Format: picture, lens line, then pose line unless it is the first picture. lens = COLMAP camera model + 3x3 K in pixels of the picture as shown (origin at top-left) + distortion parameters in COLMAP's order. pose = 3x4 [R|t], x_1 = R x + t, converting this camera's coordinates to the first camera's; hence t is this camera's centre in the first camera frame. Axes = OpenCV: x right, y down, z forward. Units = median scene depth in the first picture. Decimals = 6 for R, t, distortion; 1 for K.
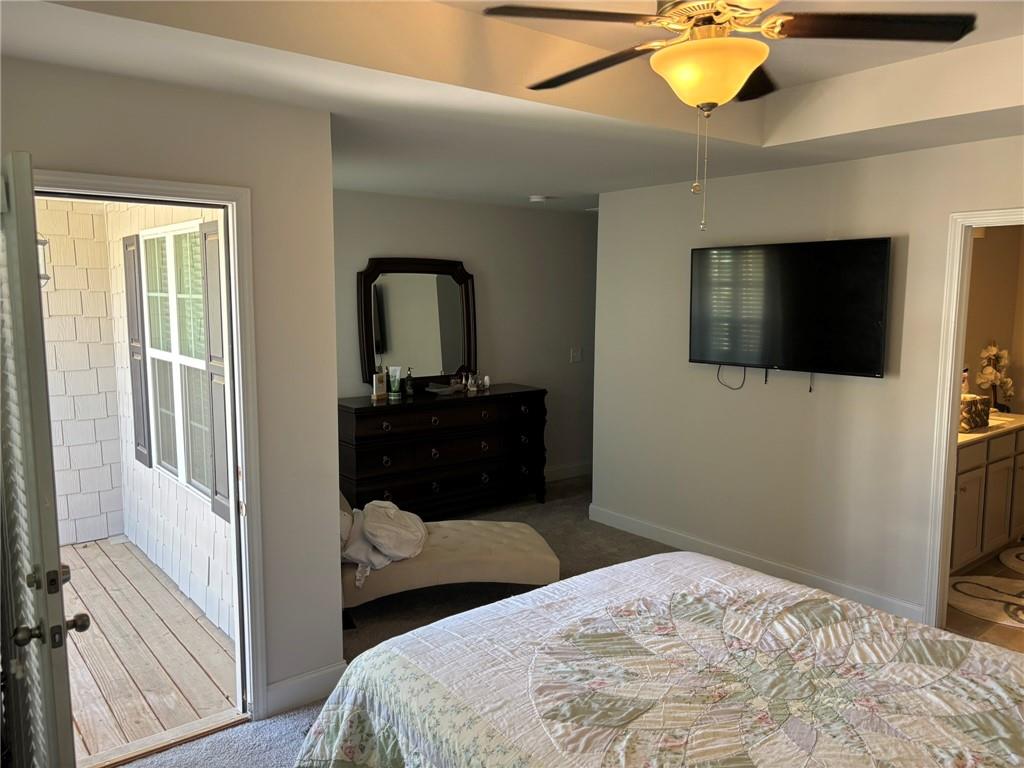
lens RADIAL K [[773.4, 0, 512.0], [0, 773.4, 384.0], [0, 0, 1]] dist [0.004896, 0.007415]
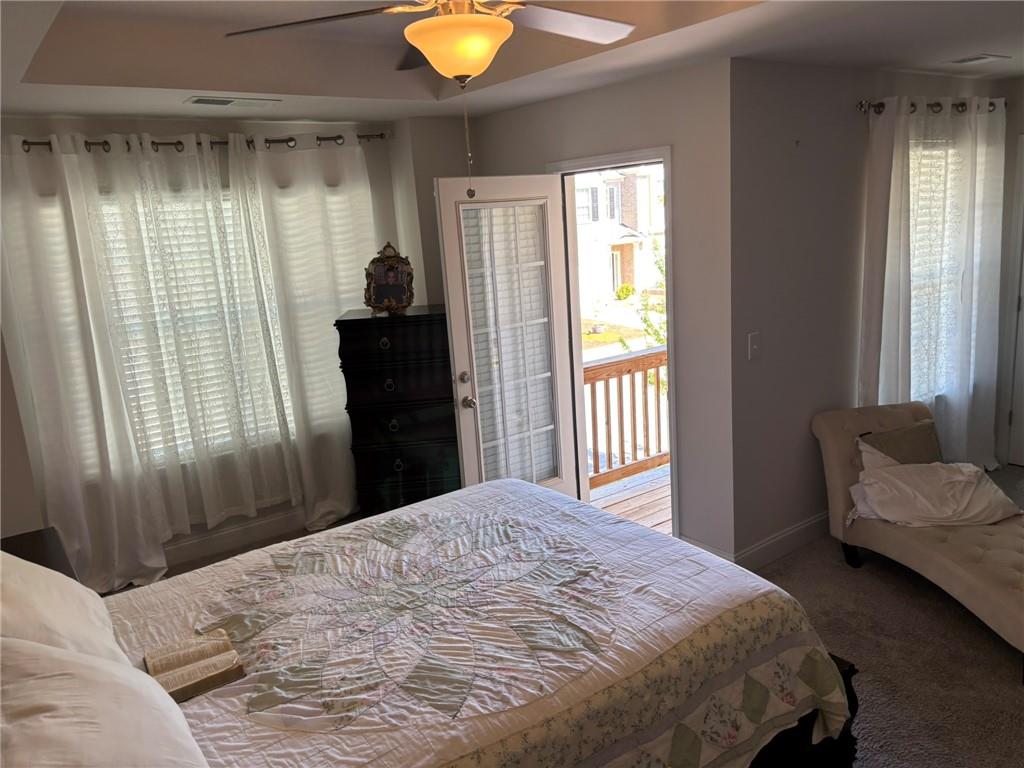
lens RADIAL K [[773.4, 0, 512.0], [0, 773.4, 384.0], [0, 0, 1]] dist [0.004896, 0.007415]
pose [[-0.020423, 0.223412, -0.974510, 1.323156], [-0.078670, 0.971332, 0.224332, -0.181427], [0.996691, 0.081247, -0.002262, 1.065793]]
